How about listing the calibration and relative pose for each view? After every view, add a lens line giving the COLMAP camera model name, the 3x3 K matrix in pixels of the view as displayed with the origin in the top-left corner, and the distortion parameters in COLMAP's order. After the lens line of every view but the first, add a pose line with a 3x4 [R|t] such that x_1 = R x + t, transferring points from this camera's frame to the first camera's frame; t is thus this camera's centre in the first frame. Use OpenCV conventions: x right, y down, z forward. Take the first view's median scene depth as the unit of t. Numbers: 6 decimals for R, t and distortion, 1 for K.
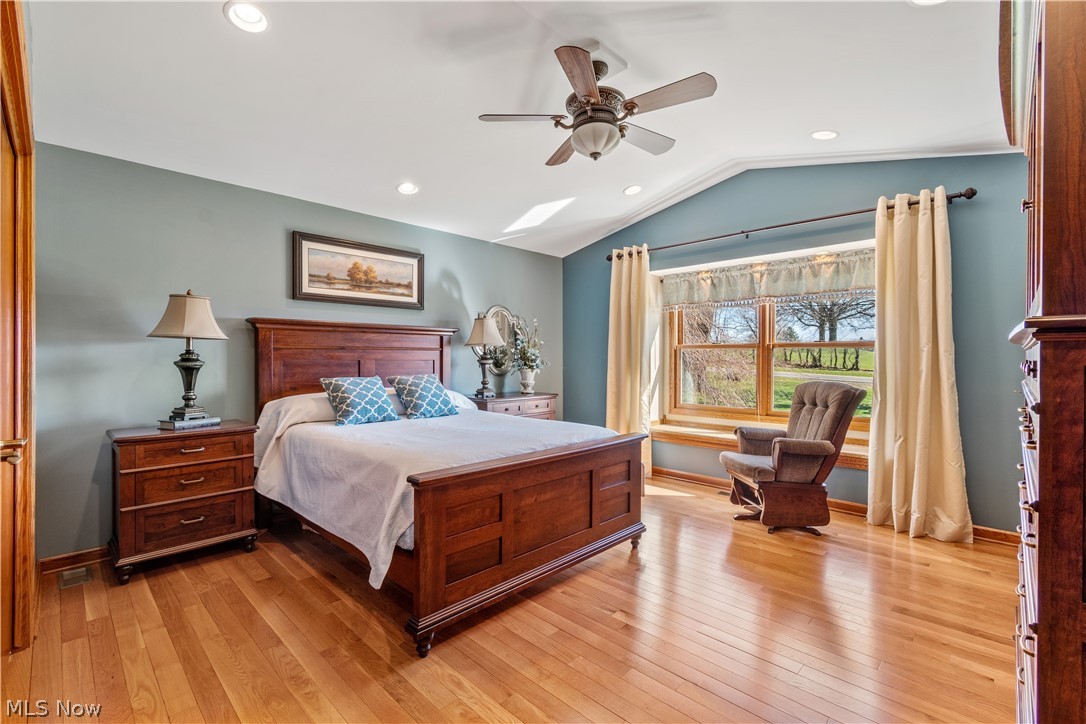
lens RADIAL K [[480.7, 0, 538.0], [0, 480.7, 364.2], [0, 0, 1]] dist [-0.000219, -0.001322]
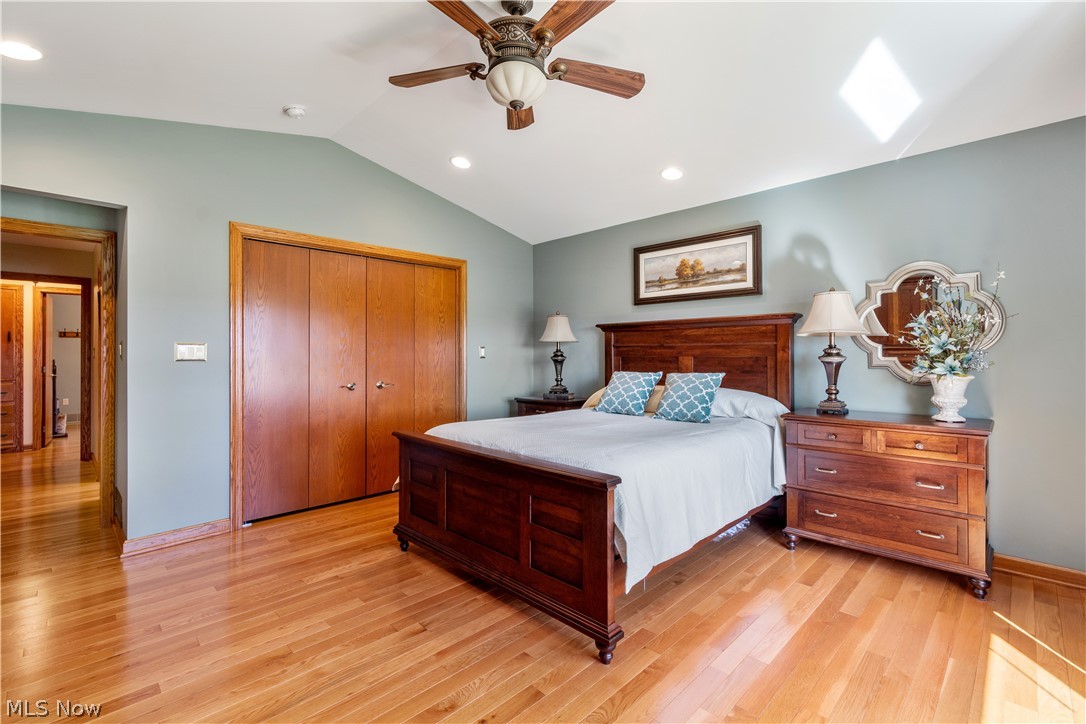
lens RADIAL K [[480.7, 0, 538.2], [0, 480.7, 351.4], [0, 0, 1]] dist [-0.000219, -0.001322]
pose [[-0.001895, -0.005857, -0.999981, 0.640445], [-0.009275, 0.999940, -0.005839, -0.010014], [0.999955, 0.009264, -0.001950, 0.708171]]
